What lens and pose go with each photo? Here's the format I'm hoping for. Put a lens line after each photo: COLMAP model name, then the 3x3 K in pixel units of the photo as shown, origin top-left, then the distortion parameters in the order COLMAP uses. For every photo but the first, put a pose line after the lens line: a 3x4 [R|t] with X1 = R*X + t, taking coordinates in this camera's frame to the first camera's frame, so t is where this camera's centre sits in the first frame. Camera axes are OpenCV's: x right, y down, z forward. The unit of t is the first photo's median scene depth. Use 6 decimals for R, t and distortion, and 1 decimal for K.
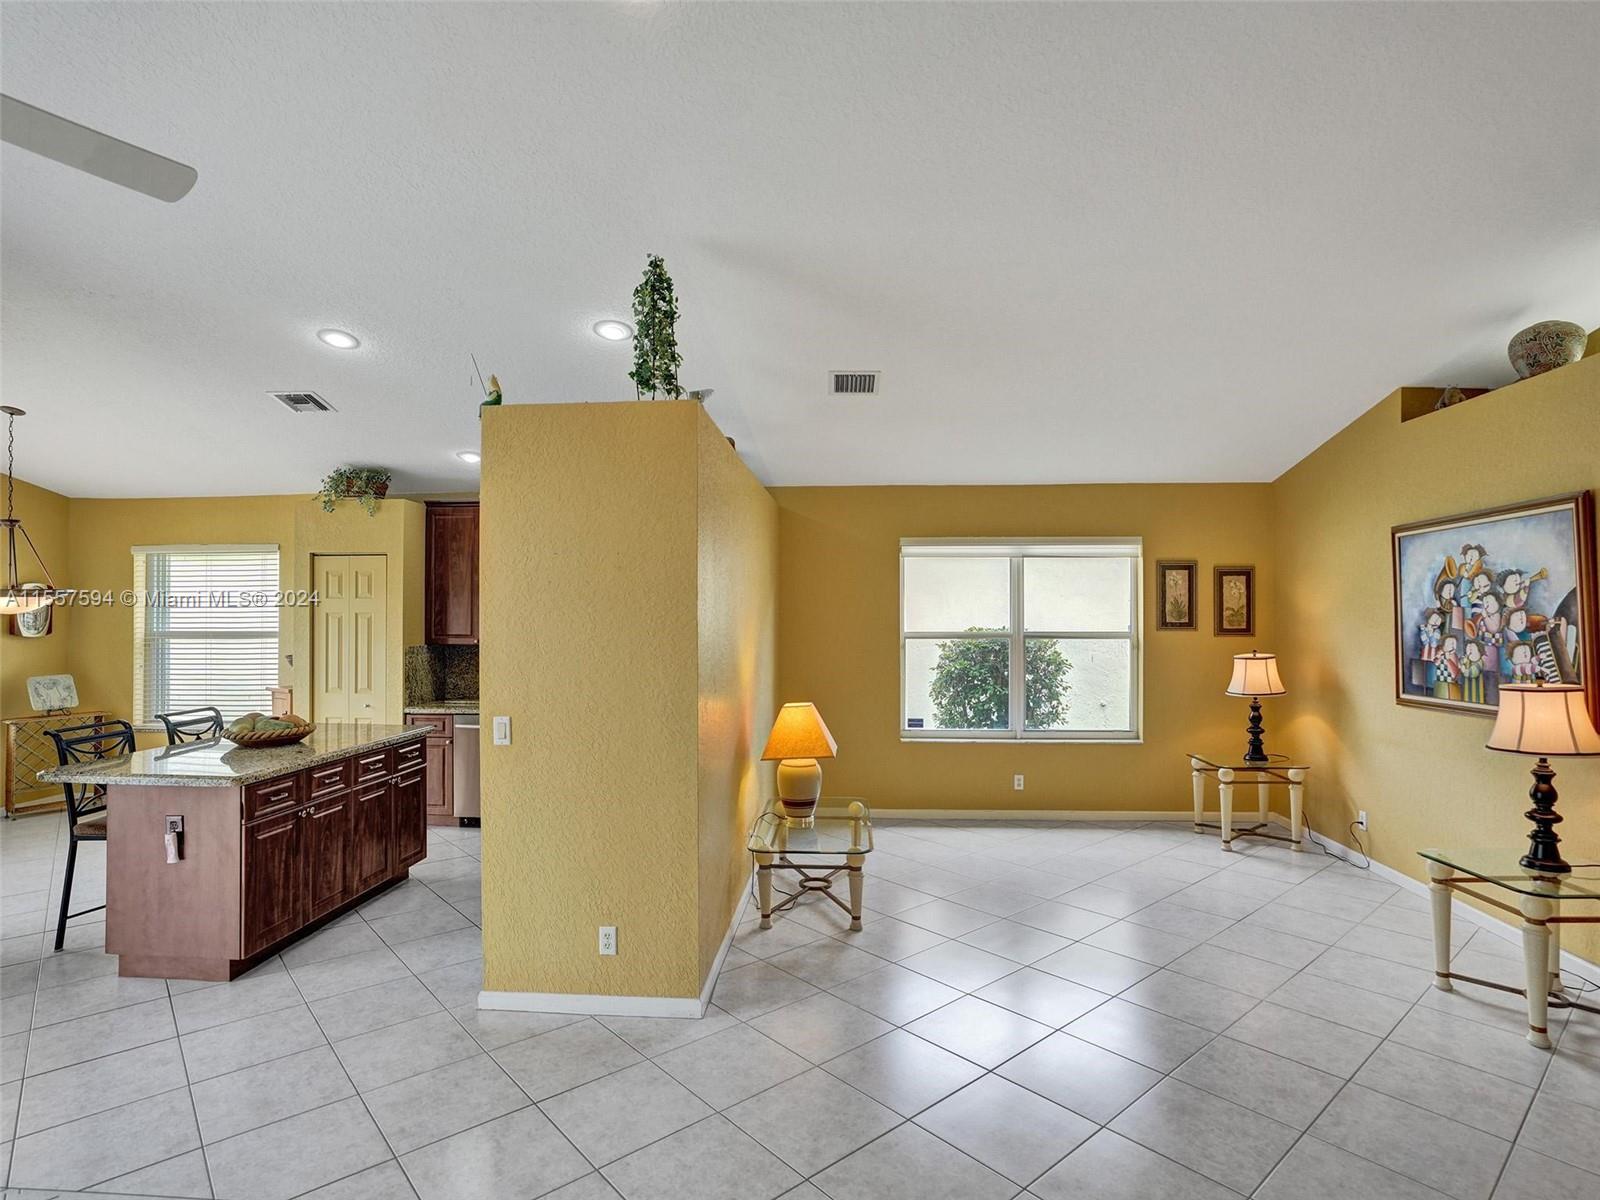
lens RADIAL K [[849.8, 0, 801.0], [0, 849.8, 601.2], [0, 0, 1]] dist [-0.055166, 0.029624]
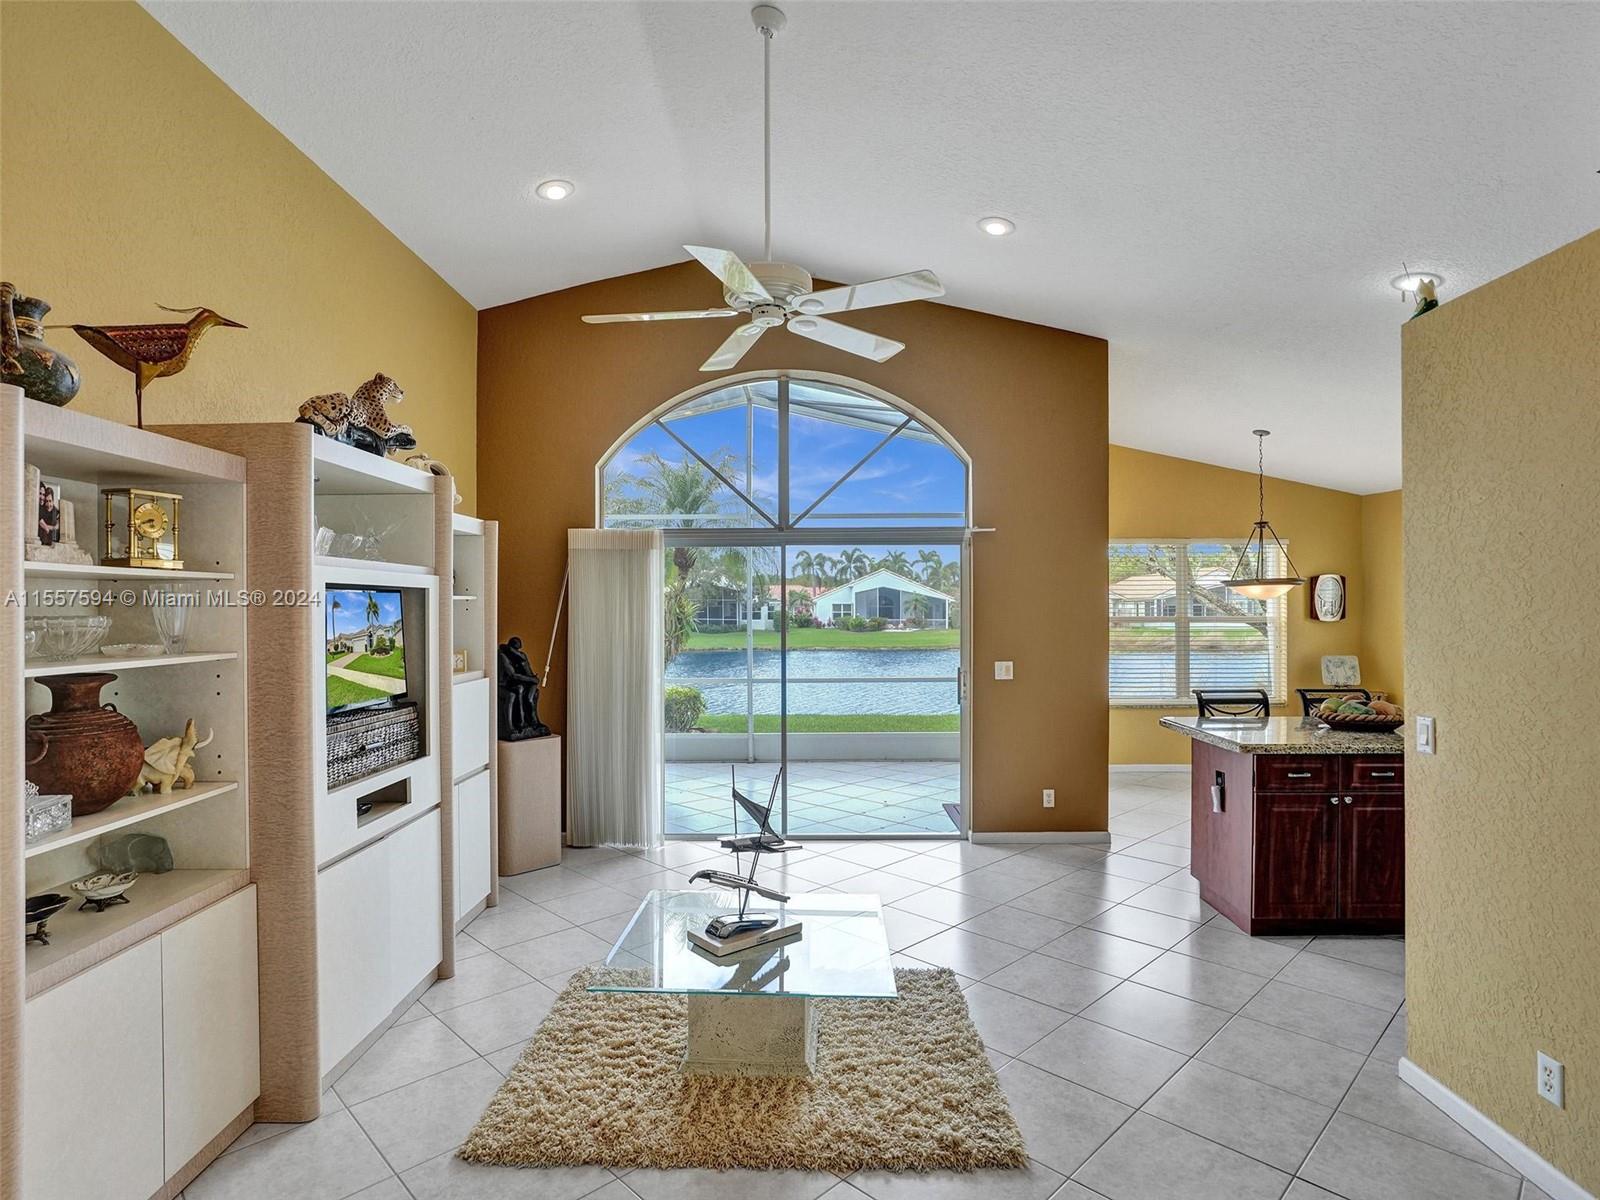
lens RADIAL K [[849.8, 0, 791.2], [0, 849.8, 609.8], [0, 0, 1]] dist [-0.055166, 0.029624]
pose [[0.056782, 0.000589, -0.998386, 0.296720], [0.014497, 0.999894, 0.001414, 0.022780], [0.998281, -0.014554, 0.056768, 0.295152]]
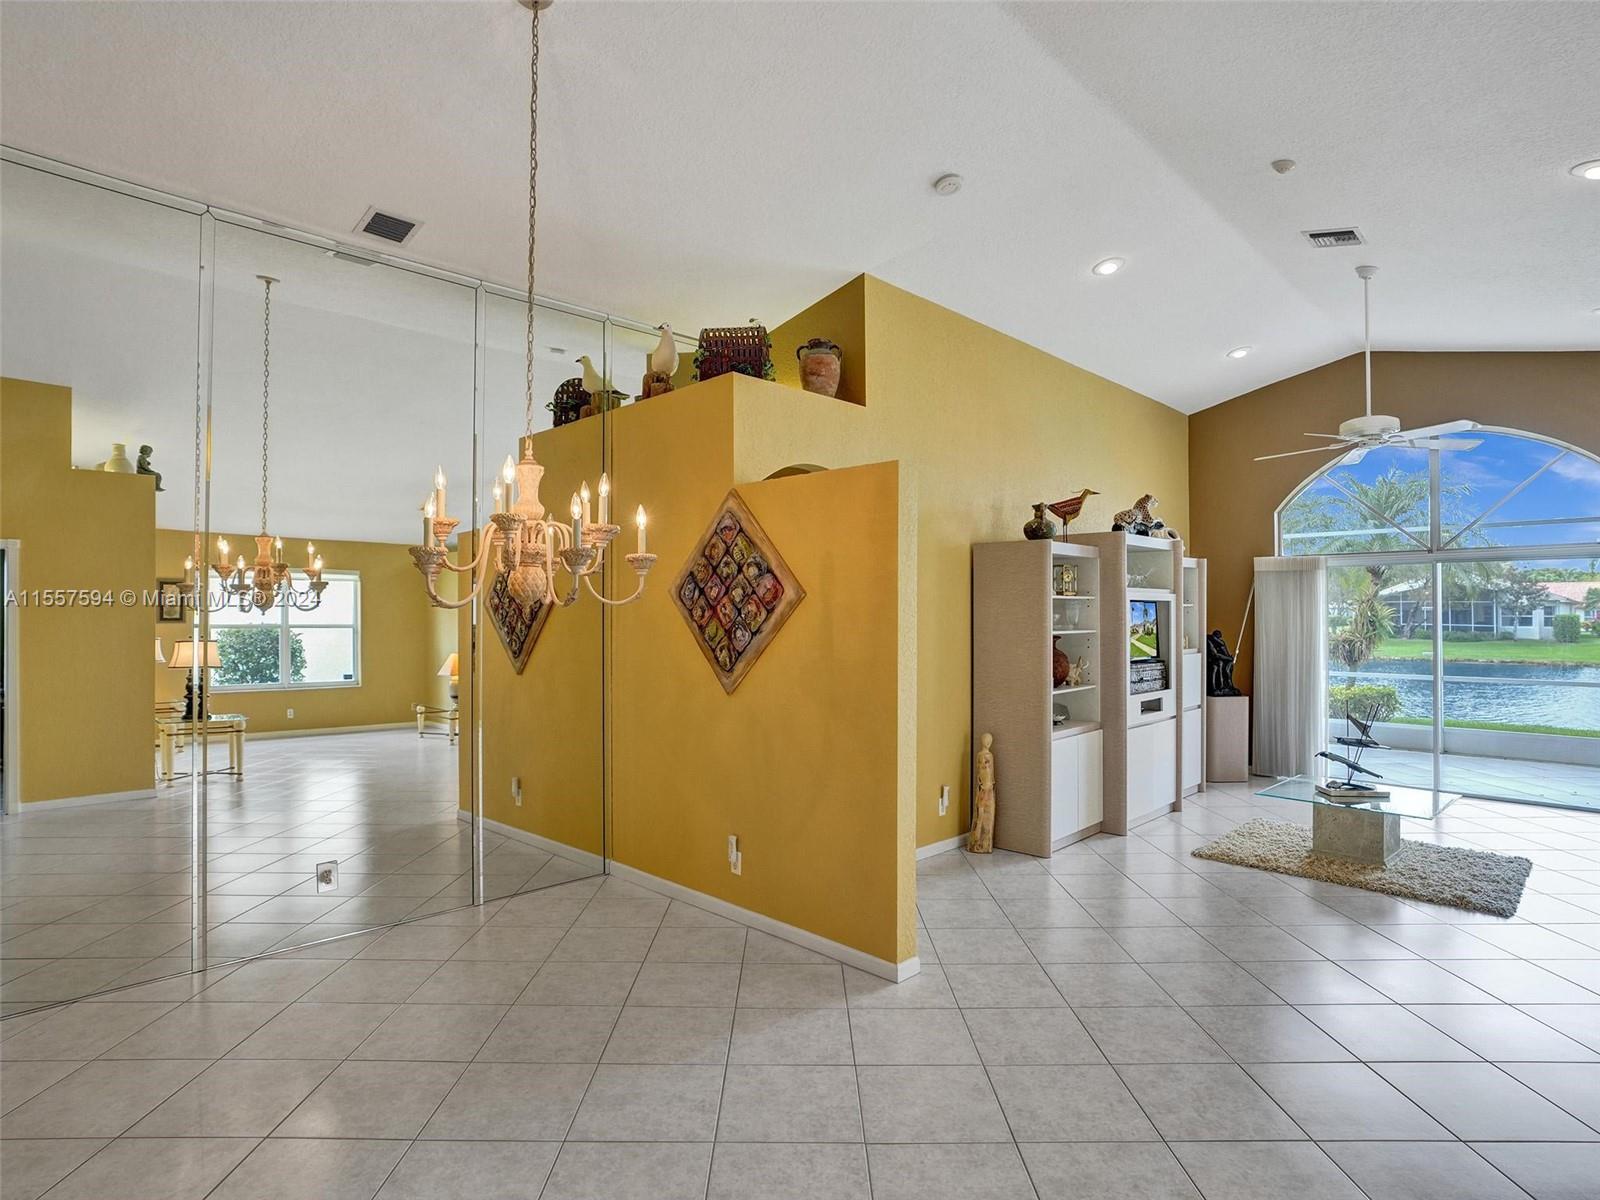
lens RADIAL K [[849.8, 0, 803.1], [0, 849.8, 599.5], [0, 0, 1]] dist [-0.055166, 0.029624]
pose [[-0.653483, -0.013455, -0.756821, 1.057316], [0.007699, 0.999672, -0.024420, 0.027864], [0.756902, -0.021785, -0.653166, 0.486036]]
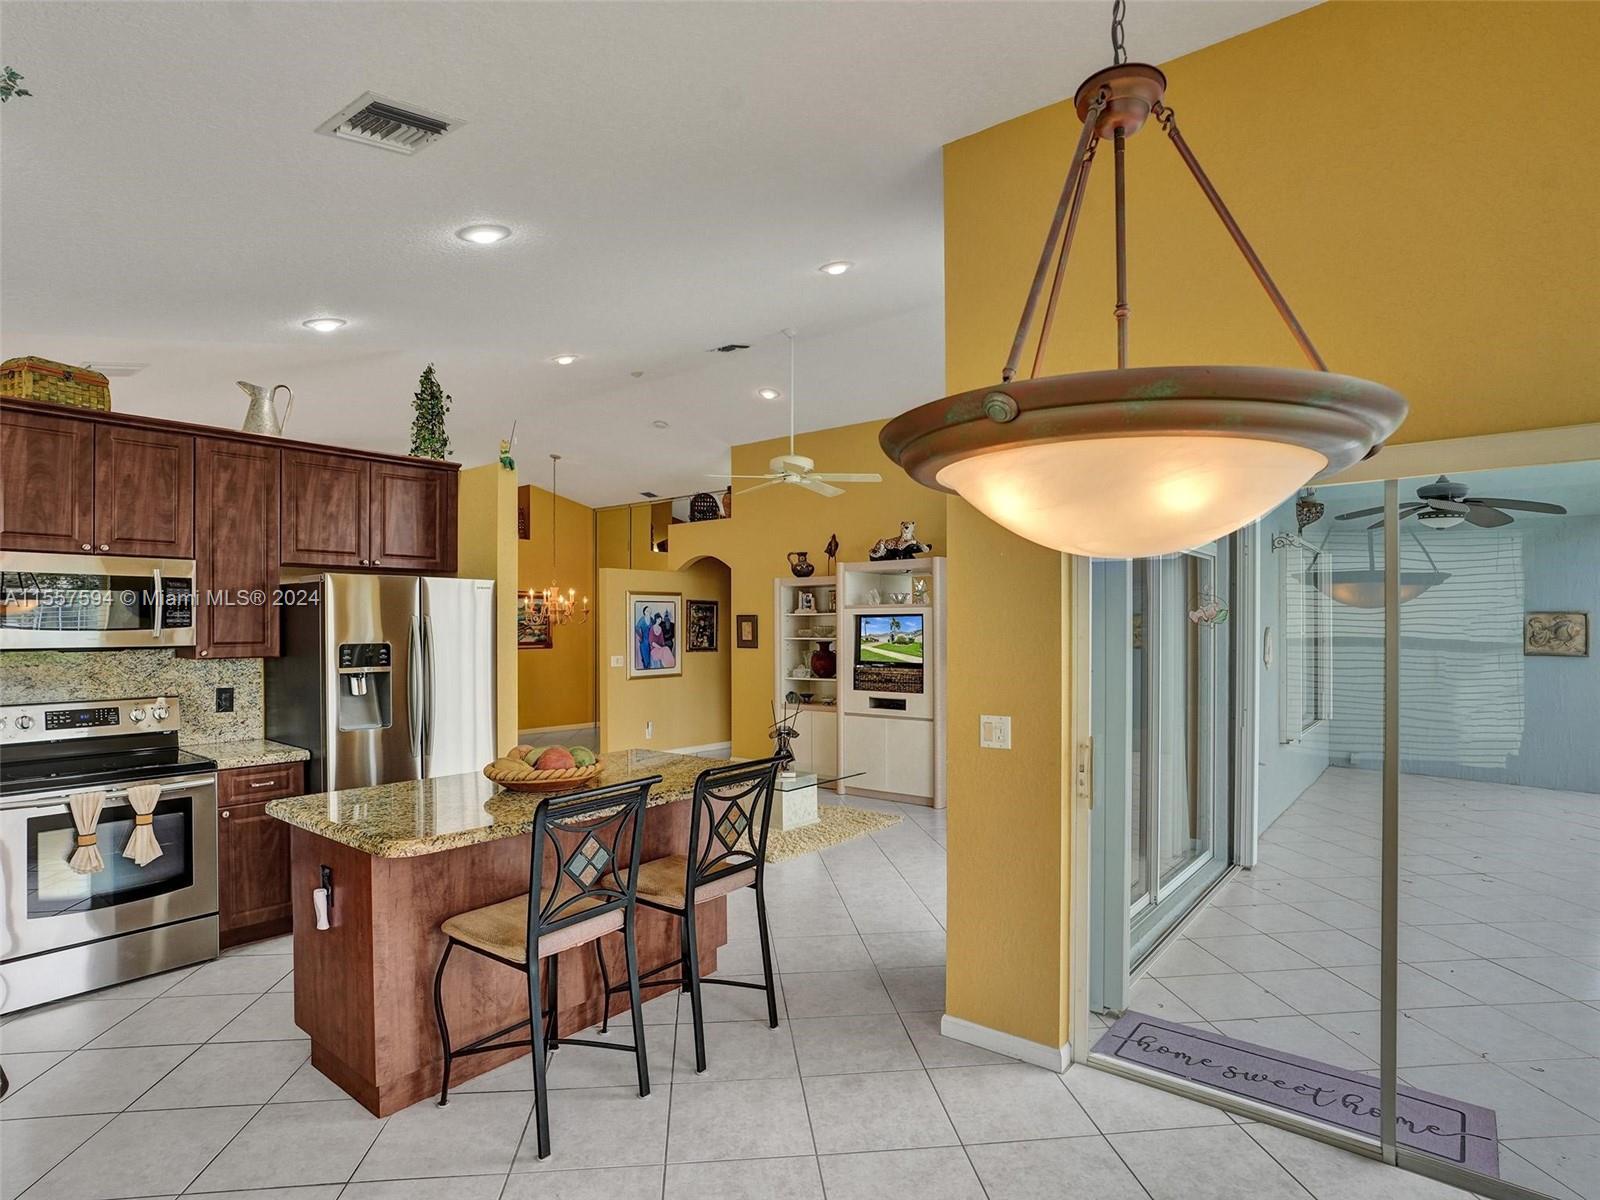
lens RADIAL K [[849.8, 0, 798.2], [0, 849.8, 625.8], [0, 0, 1]] dist [-0.055166, 0.029624]
pose [[-0.824084, 0.001341, 0.566465, -1.252946], [-0.006606, 0.999906, -0.011977, 0.041801], [-0.566429, -0.013612, -0.823998, 1.517201]]
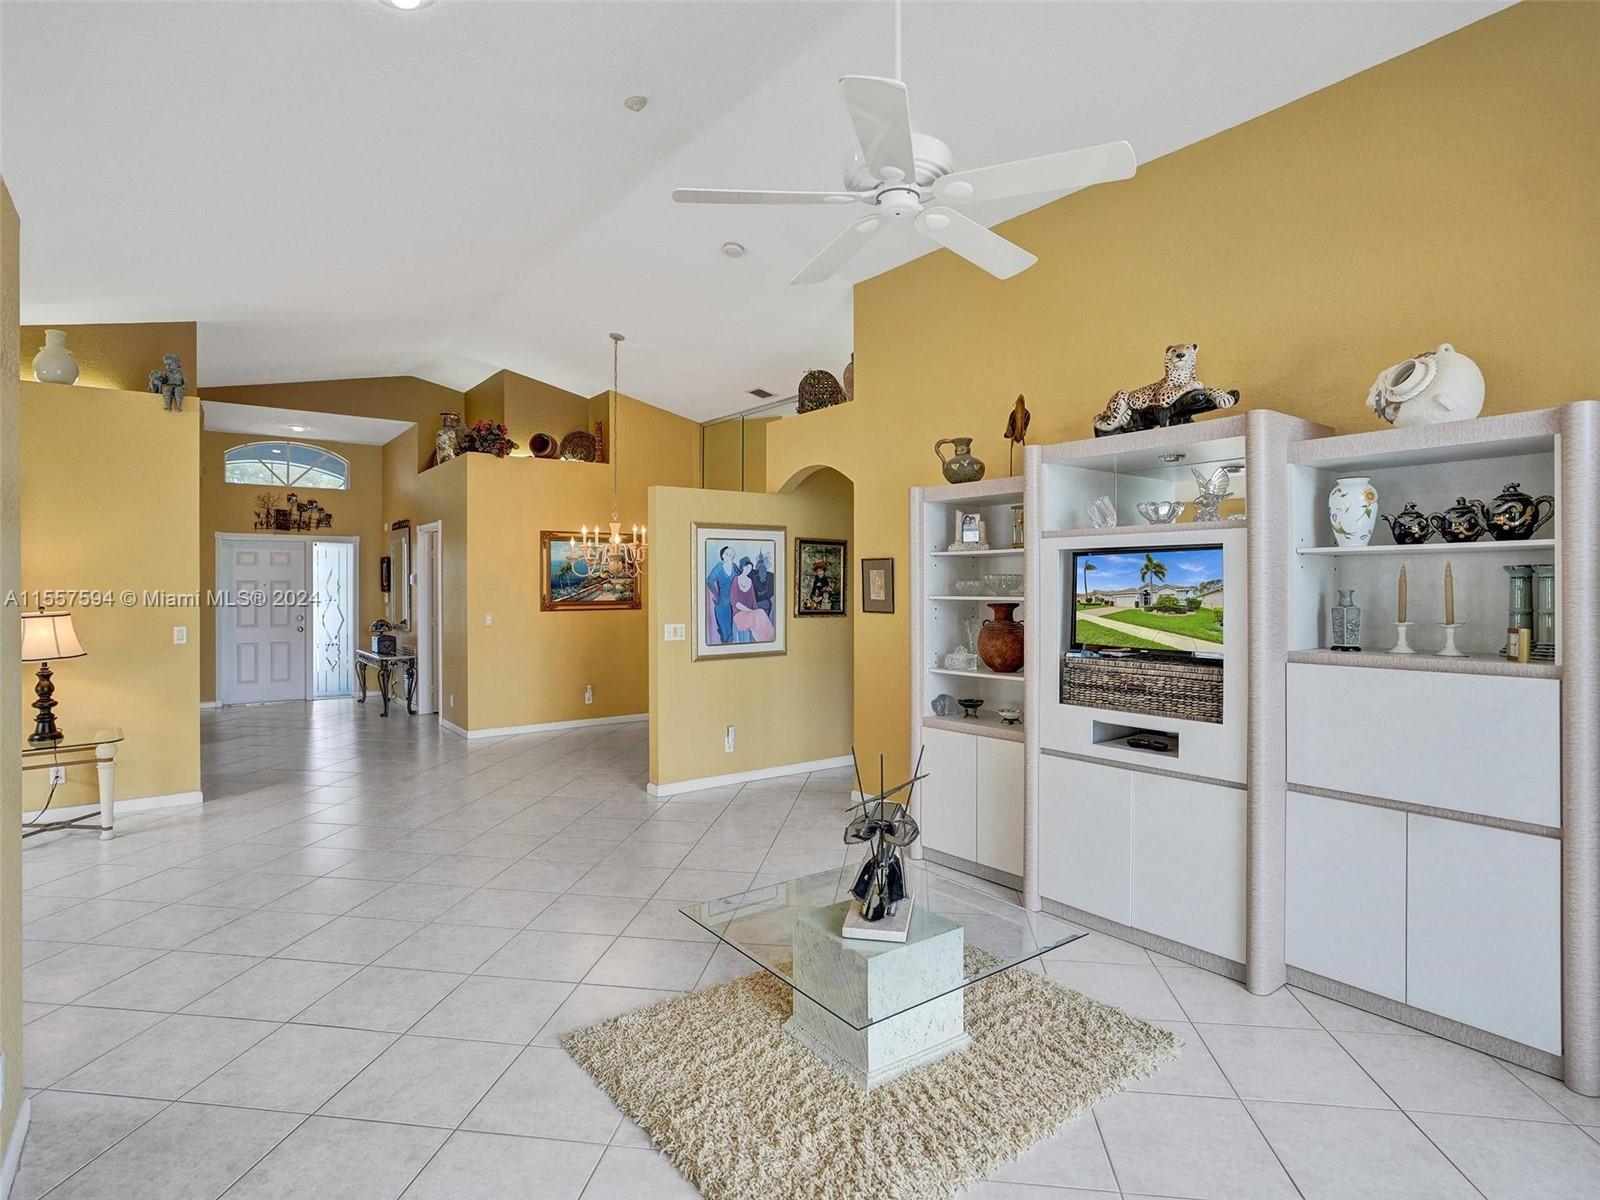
lens RADIAL K [[849.8, 0, 800.3], [0, 849.8, 585.9], [0, 0, 1]] dist [-0.055166, 0.029624]
pose [[-0.668776, -0.001116, 0.743463, -0.808773], [-0.009701, 0.999927, -0.007225, 0.042112], [-0.743400, -0.012044, -0.668738, 0.766564]]
